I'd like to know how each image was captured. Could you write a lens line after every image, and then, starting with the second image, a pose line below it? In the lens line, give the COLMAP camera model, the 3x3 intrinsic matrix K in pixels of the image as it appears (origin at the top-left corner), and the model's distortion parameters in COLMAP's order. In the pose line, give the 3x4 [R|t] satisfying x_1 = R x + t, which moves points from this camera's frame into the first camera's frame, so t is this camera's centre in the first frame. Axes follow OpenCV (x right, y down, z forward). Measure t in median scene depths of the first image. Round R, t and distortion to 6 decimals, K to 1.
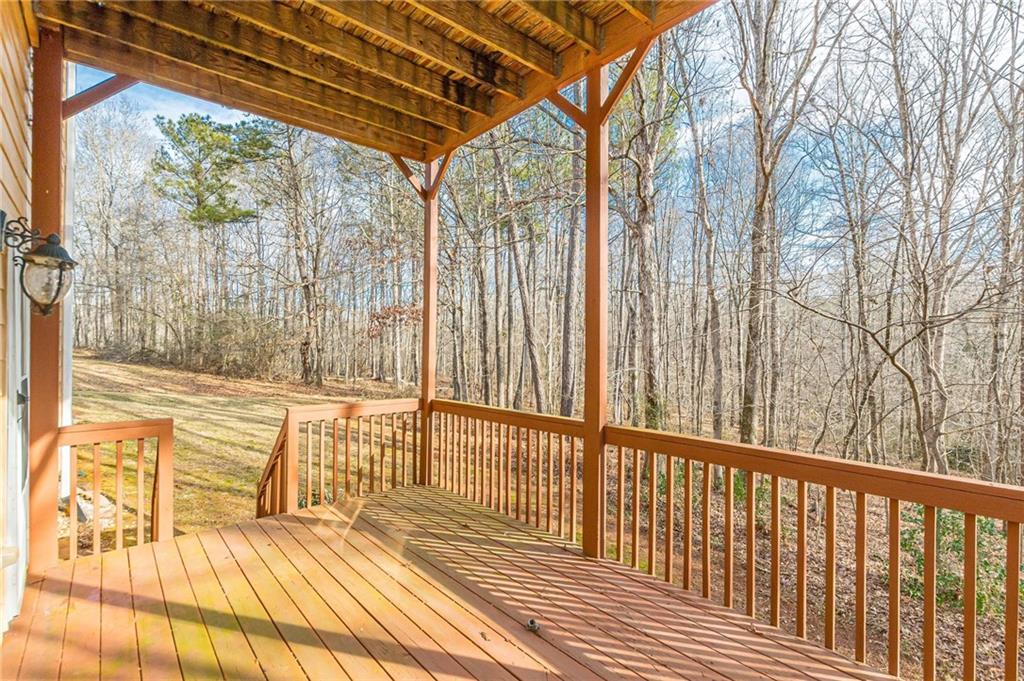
lens RADIAL K [[450.3, 0, 493.0], [0, 450.3, 362.9], [0, 0, 1]] dist [0.001601, 0.000086]
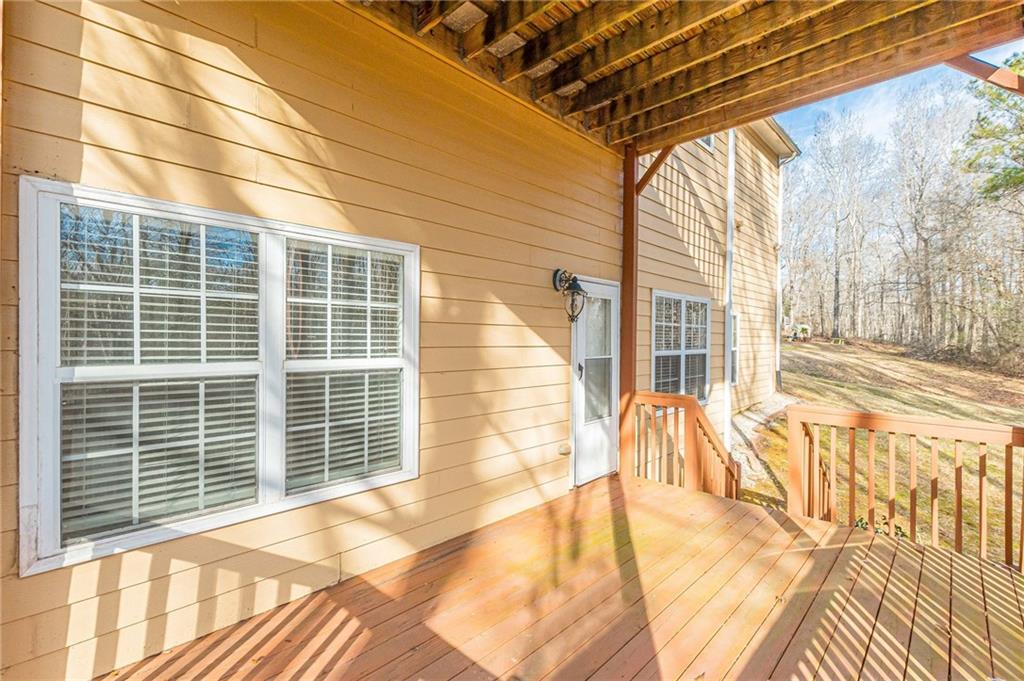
lens RADIAL K [[462.1, 0, 512.0], [0, 462.1, 340.5], [0, 0, 1]] dist [0.000620, -0.000191]
pose [[0.103351, 0.004276, -0.994636, 0.480432], [-0.047986, 0.998848, -0.000692, -0.000577], [0.993487, 0.047800, 0.103437, 0.323468]]
